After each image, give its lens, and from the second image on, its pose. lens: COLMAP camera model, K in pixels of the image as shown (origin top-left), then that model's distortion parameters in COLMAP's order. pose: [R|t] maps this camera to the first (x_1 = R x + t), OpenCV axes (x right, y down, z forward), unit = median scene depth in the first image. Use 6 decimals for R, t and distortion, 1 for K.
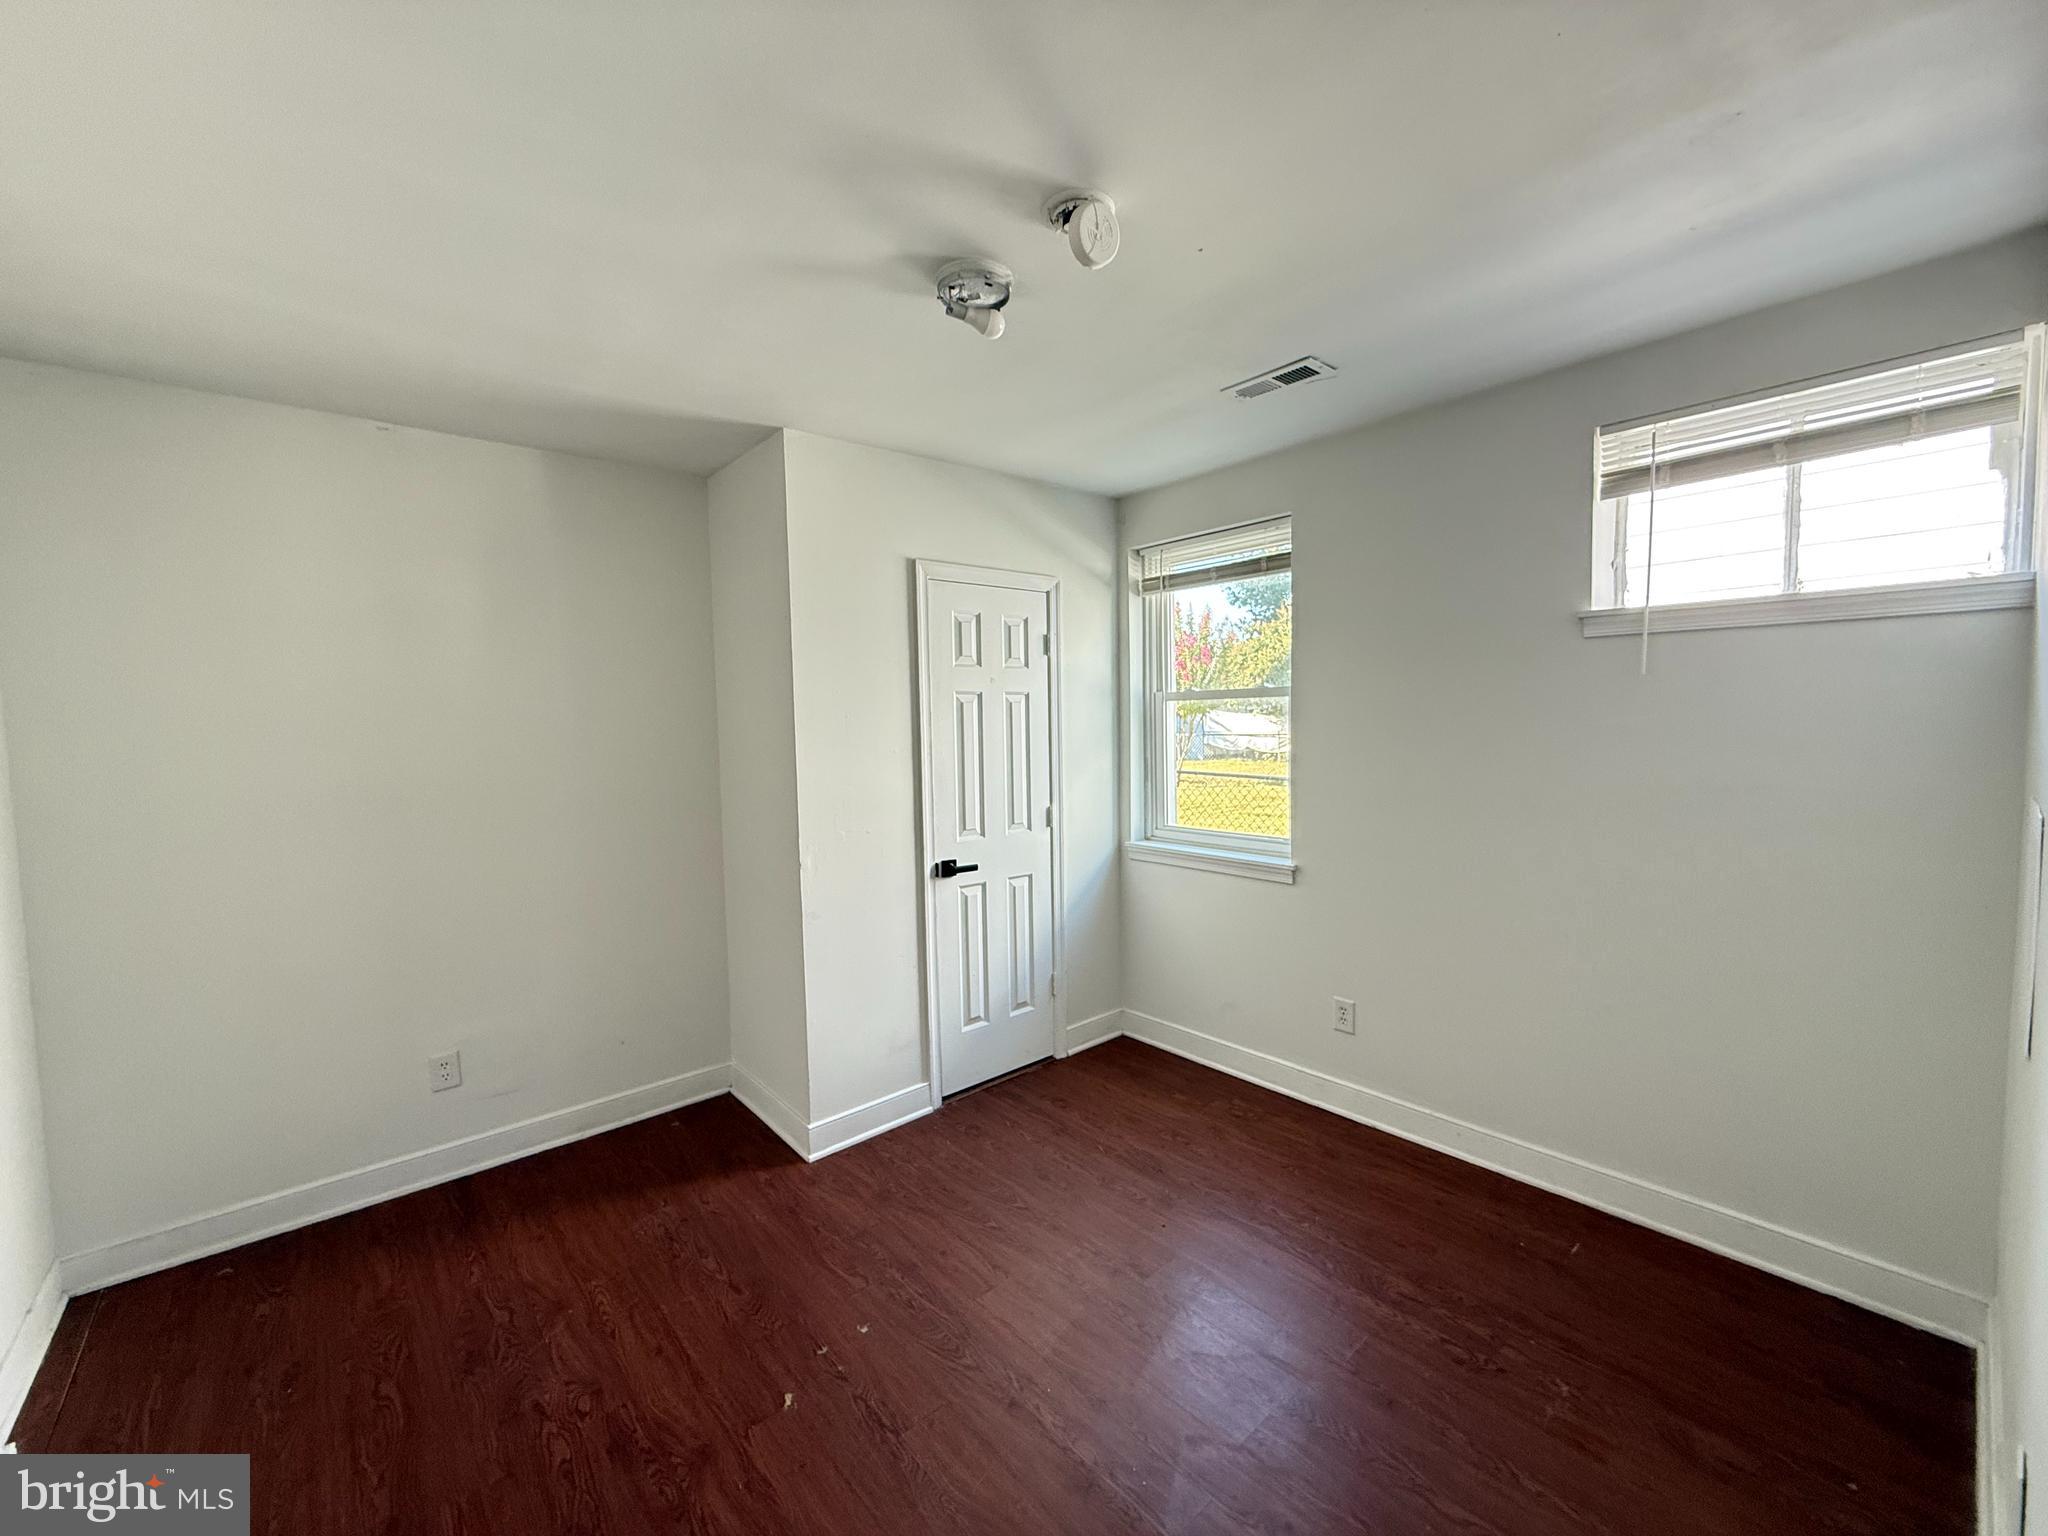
lens RADIAL K [[817.2, 0, 1017.6], [0, 817.2, 767.9], [0, 0, 1]] dist [0.000842, 0.000779]
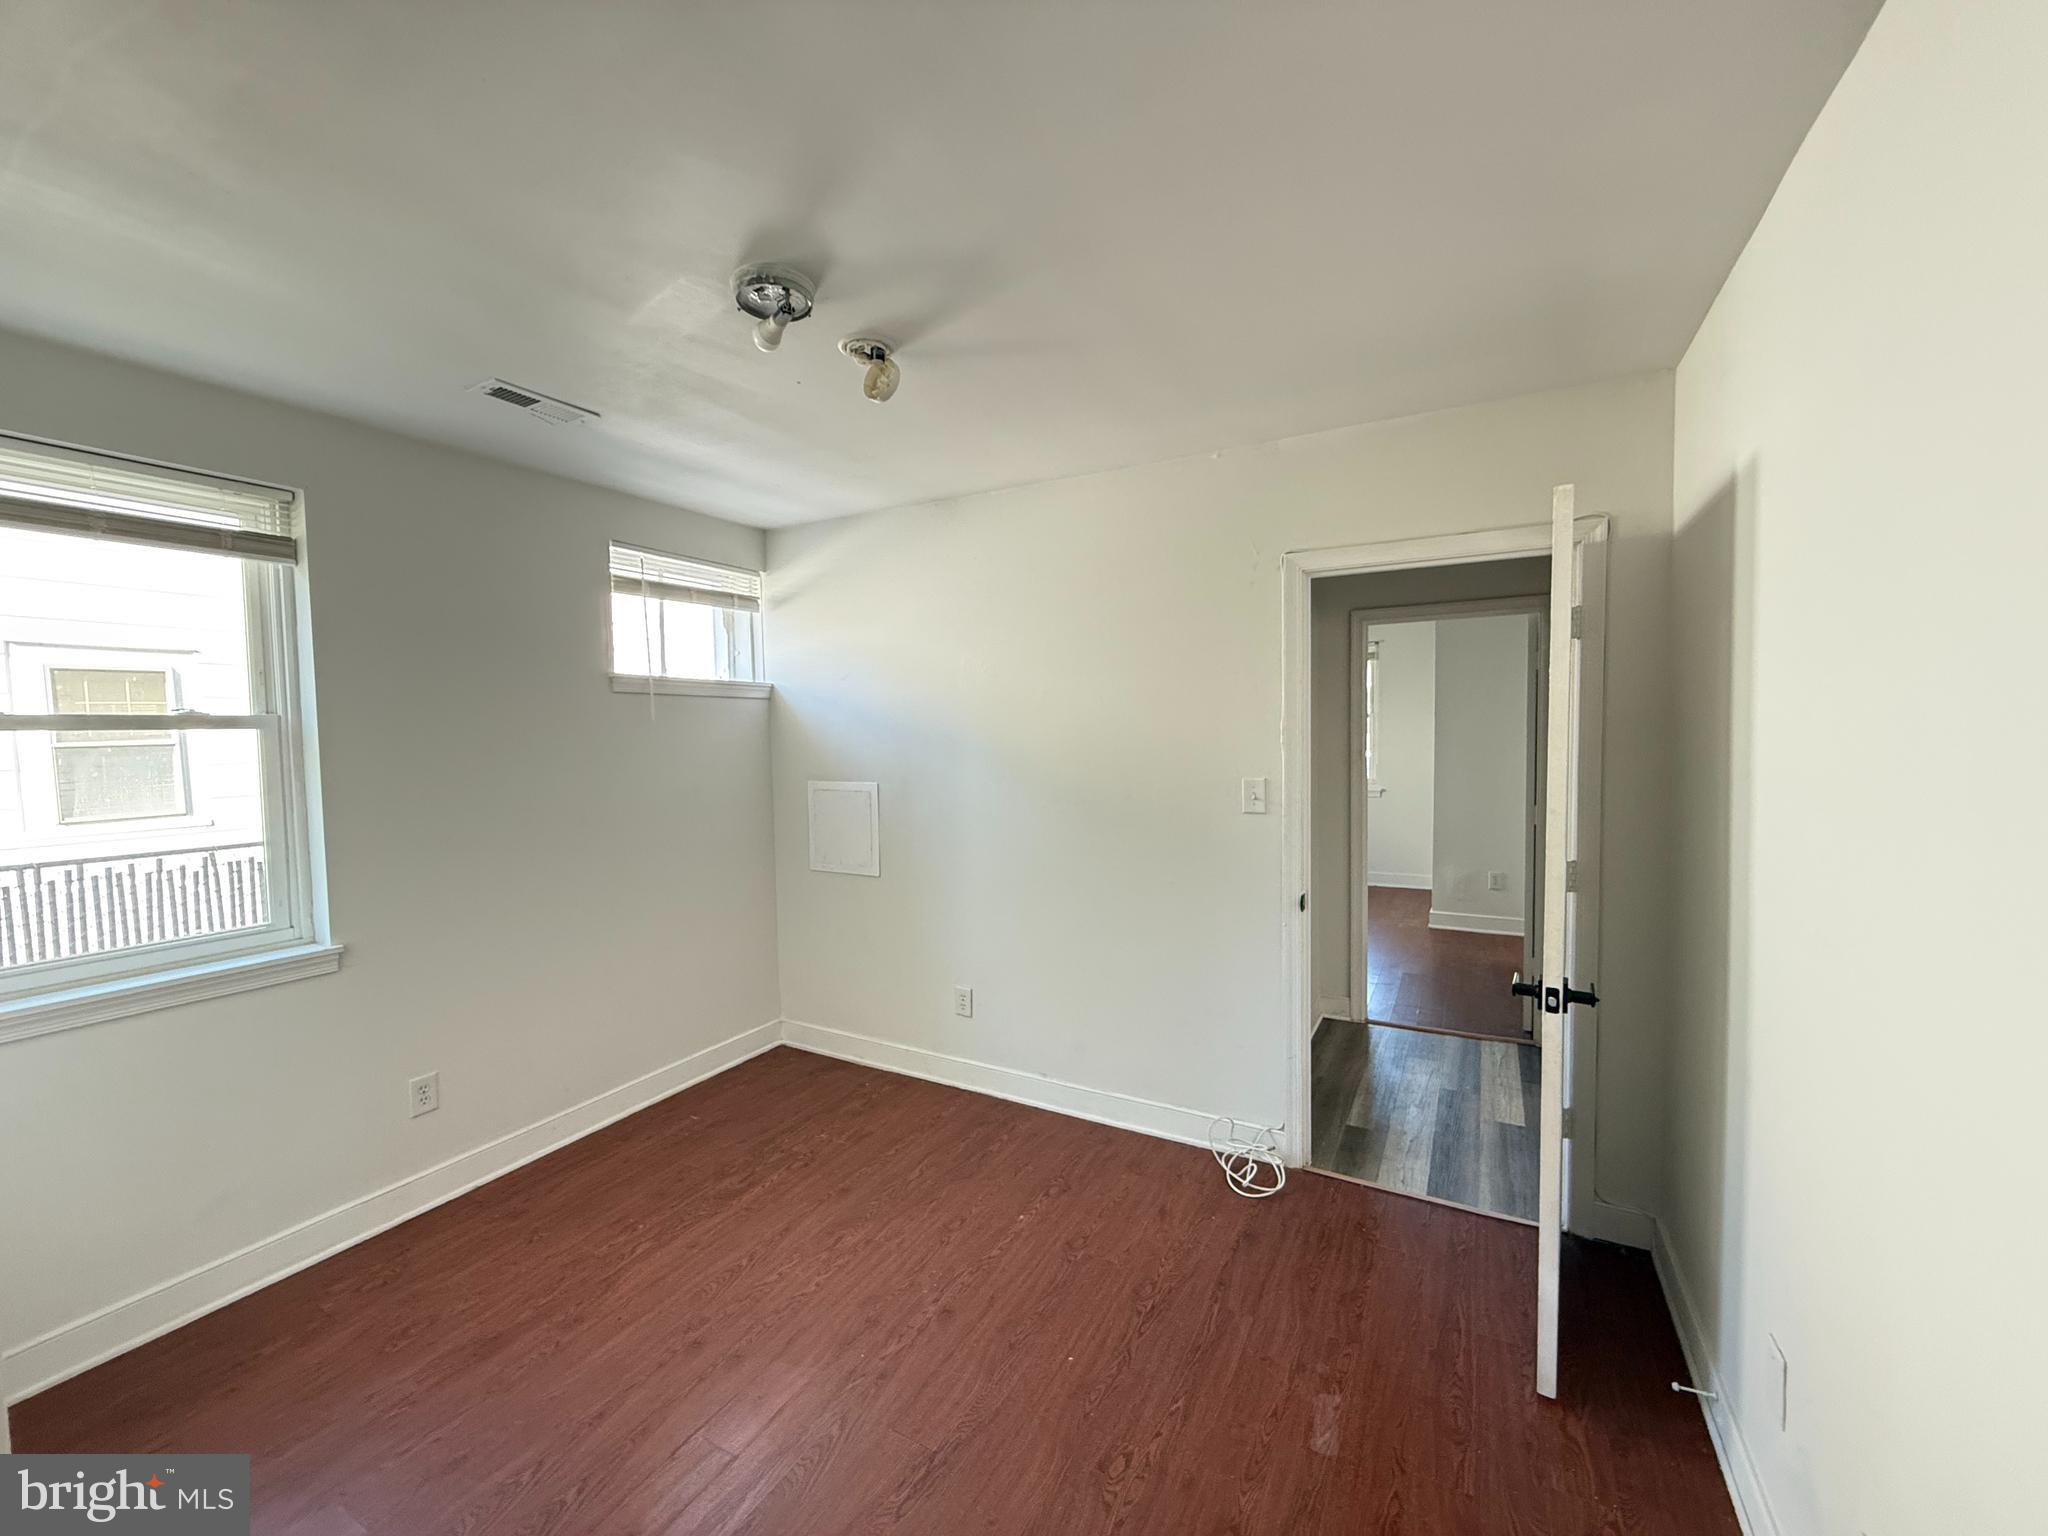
lens RADIAL K [[817.2, 0, 1017.1], [0, 817.2, 767.7], [0, 0, 1]] dist [0.000842, 0.000779]
pose [[-0.338431, -0.017821, 0.940822, -0.858561], [0.082040, 0.995455, 0.048367, -0.049054], [-0.937408, 0.093554, -0.335431, 0.899714]]
